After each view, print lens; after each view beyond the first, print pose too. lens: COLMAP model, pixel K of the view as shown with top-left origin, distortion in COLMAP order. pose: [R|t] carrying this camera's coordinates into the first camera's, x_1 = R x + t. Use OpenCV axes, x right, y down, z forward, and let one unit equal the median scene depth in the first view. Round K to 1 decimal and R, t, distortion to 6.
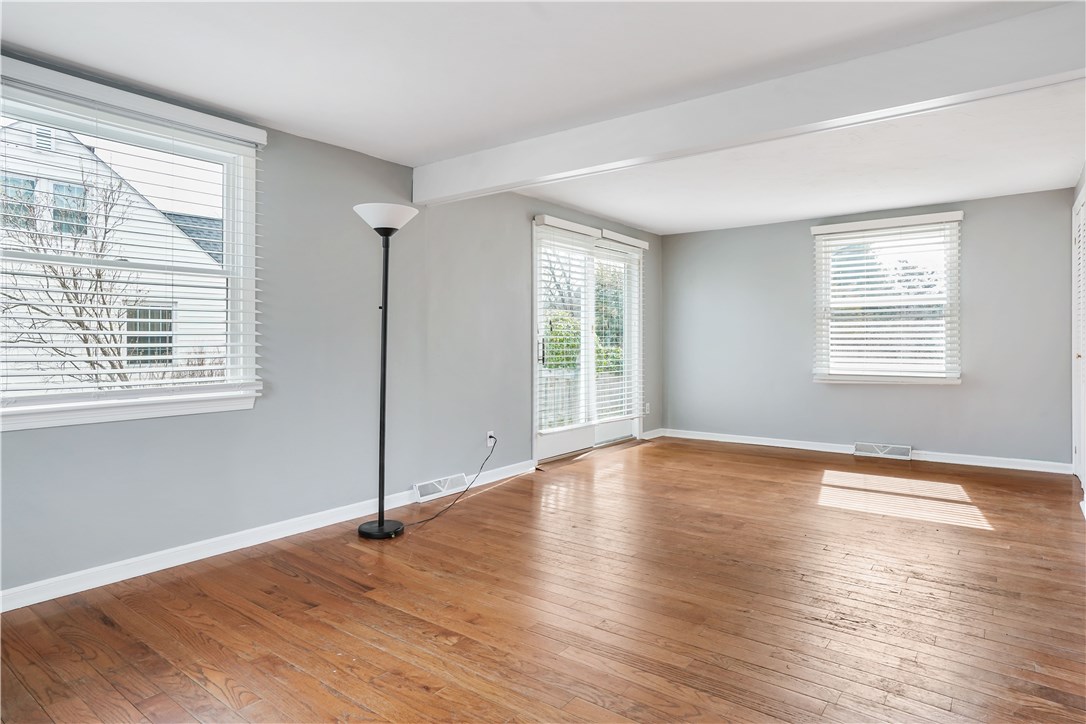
lens RADIAL K [[612.6, 0, 541.8], [0, 612.6, 353.3], [0, 0, 1]] dist [0.000904, 0.000725]
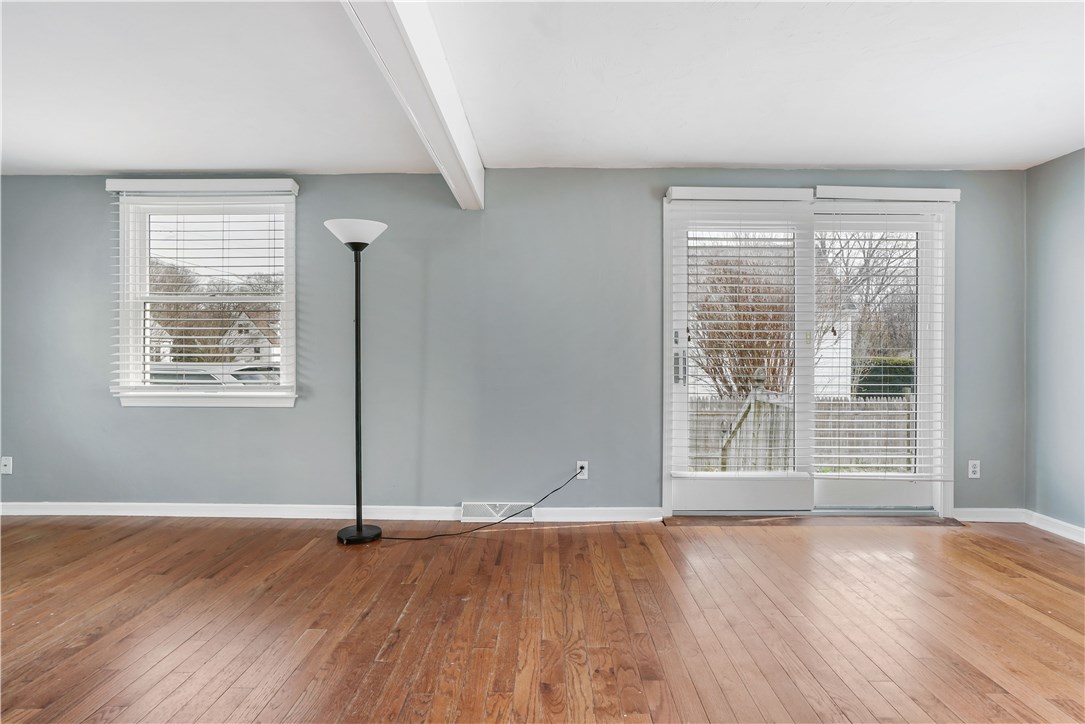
lens RADIAL K [[562.7, 0, 544.1], [0, 562.7, 358.5], [0, 0, 1]] dist [-0.021914, 0.003672]
pose [[0.607347, 0.016761, -0.794260, 0.610707], [-0.019938, 0.999784, 0.005852, -0.020404], [0.794187, 0.012282, 0.607550, 0.605026]]
